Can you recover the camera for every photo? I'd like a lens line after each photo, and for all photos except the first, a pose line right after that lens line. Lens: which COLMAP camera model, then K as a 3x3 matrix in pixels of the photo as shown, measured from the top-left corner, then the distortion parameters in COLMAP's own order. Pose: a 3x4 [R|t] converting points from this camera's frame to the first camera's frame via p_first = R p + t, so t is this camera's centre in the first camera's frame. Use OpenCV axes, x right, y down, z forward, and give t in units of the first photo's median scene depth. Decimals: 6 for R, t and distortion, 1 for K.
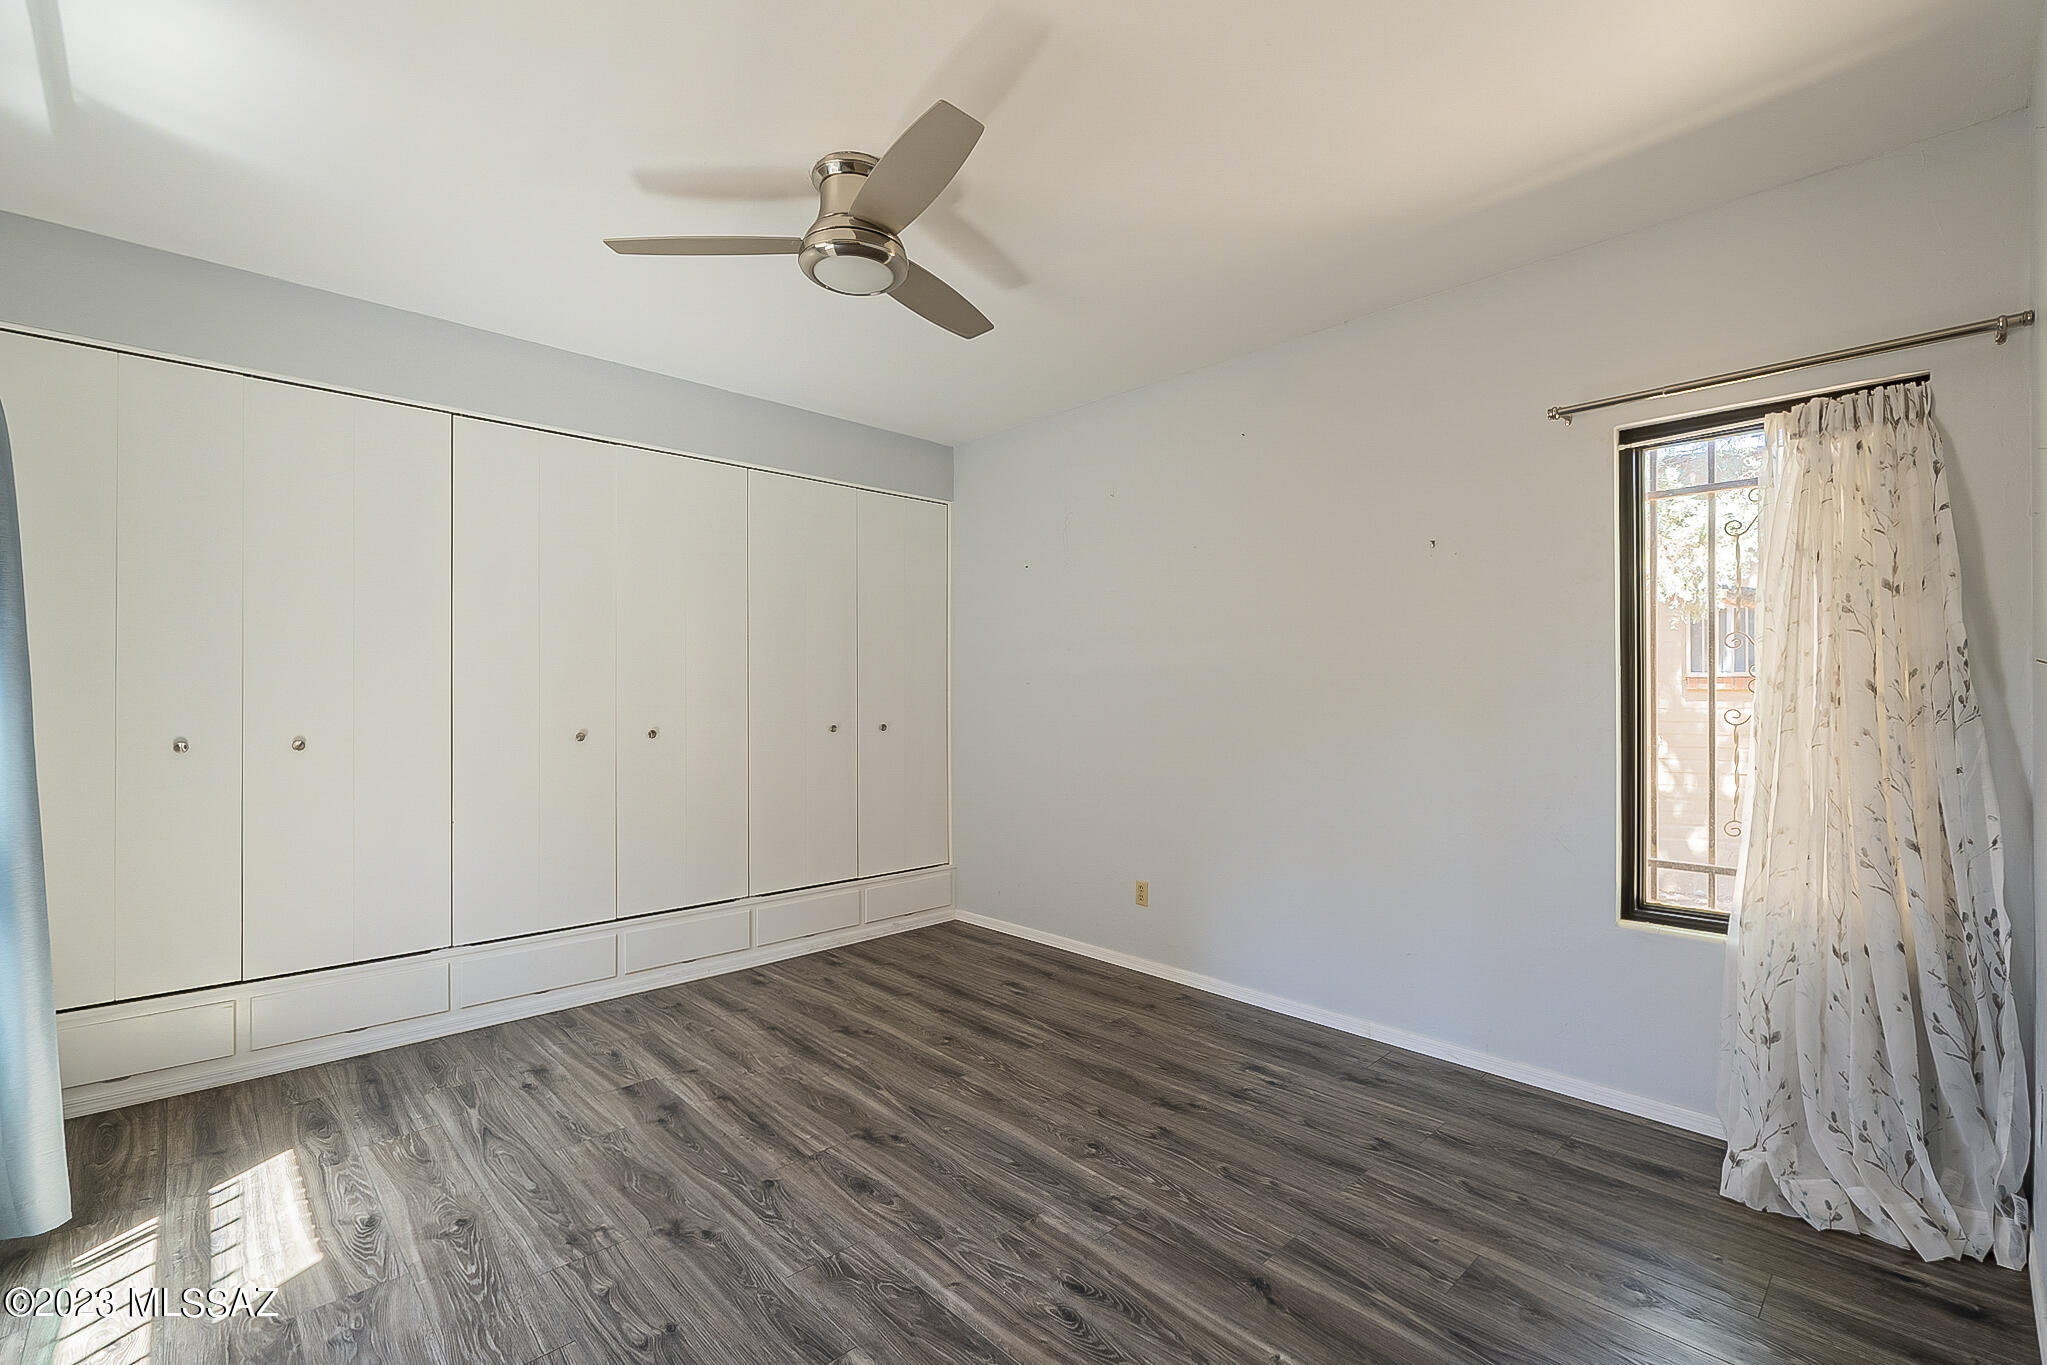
lens RADIAL K [[899.4, 0, 1021.6], [0, 899.4, 688.8], [0, 0, 1]] dist [-0.000976, -0.000347]
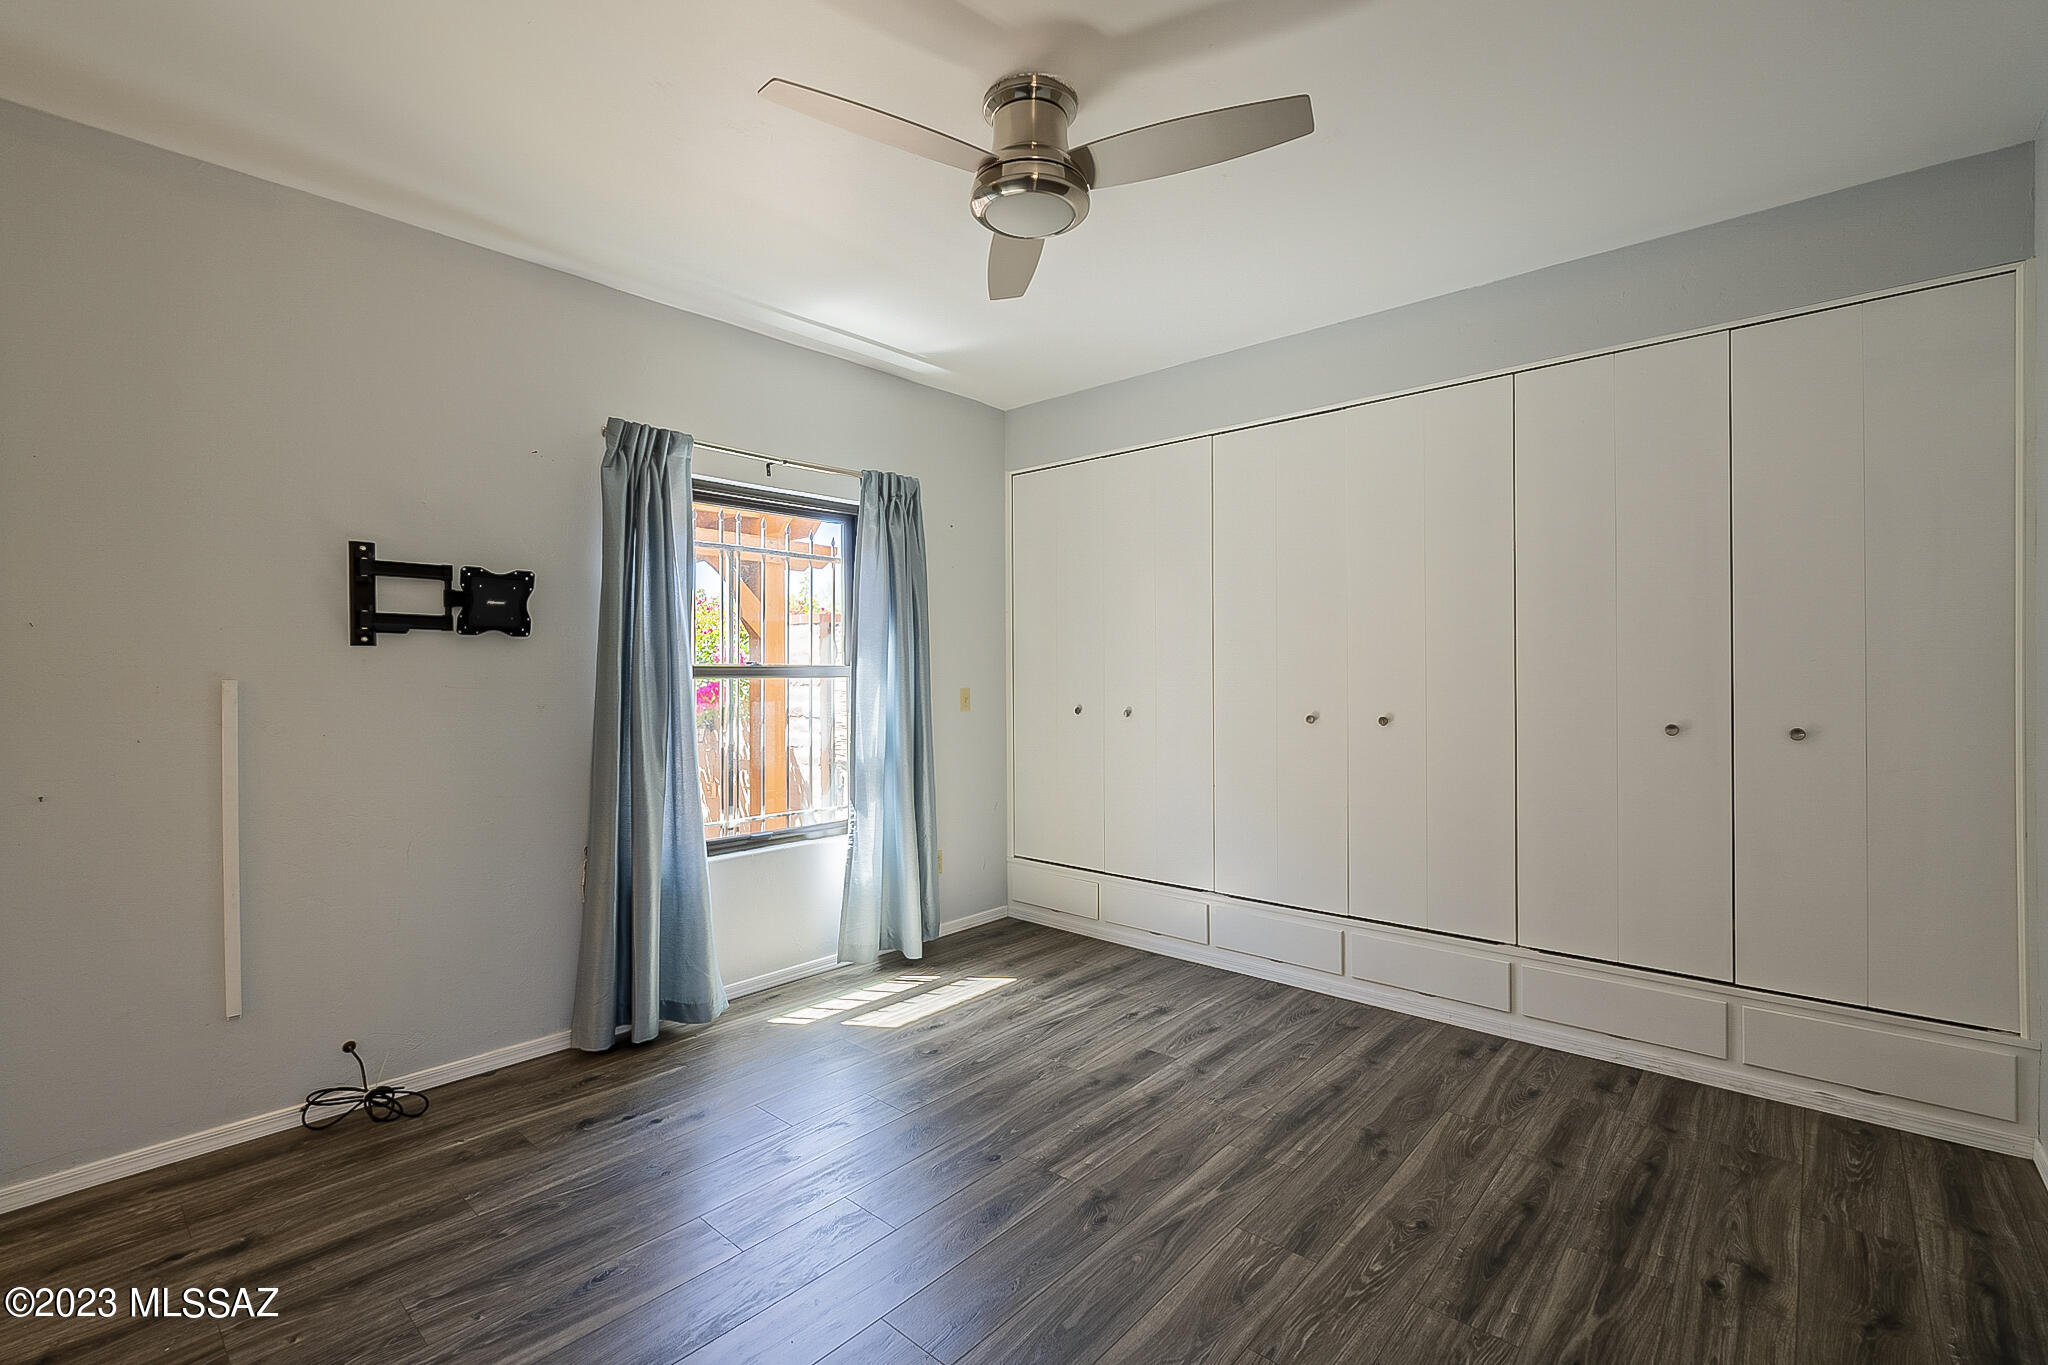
lens RADIAL K [[899.8, 0, 1021.8], [0, 899.8, 679.4], [0, 0, 1]] dist [-0.000976, -0.000347]
pose [[0.081262, 0.008135, -0.996660, 0.534904], [0.012055, 0.999886, 0.009145, -0.003952], [0.996620, -0.012758, 0.081154, 0.689691]]
